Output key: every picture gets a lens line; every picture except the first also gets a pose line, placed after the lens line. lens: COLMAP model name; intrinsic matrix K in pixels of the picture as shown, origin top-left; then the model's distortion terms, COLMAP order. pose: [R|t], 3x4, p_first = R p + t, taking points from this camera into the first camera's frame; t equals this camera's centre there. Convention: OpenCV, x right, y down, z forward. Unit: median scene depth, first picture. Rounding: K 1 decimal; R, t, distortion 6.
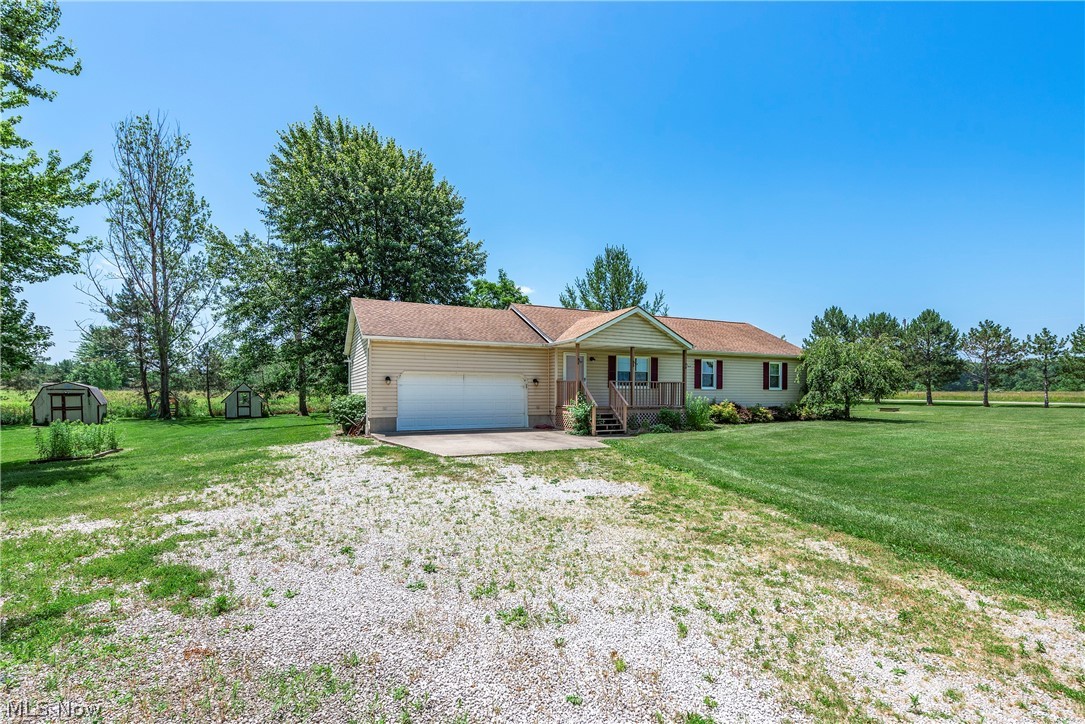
lens RADIAL K [[485.2, 0, 542.5], [0, 485.2, 362.0], [0, 0, 1]] dist [-0.000062, -0.000055]
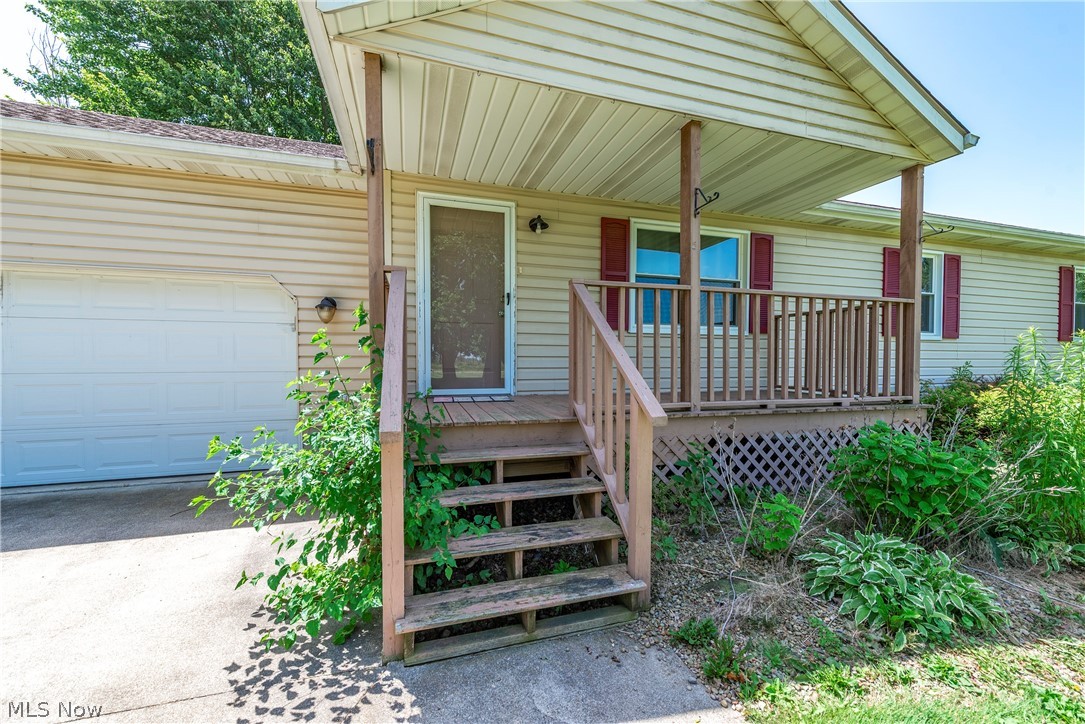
lens RADIAL K [[428.4, 0, 542.5], [0, 428.4, 362.0], [0, 0, 1]] dist [0.000815, 0.000053]
pose [[0.989779, -0.016823, -0.141612, 0.119108], [0.022829, 0.998903, 0.040891, 0.053382], [0.140769, -0.043706, 0.989077, 0.656588]]
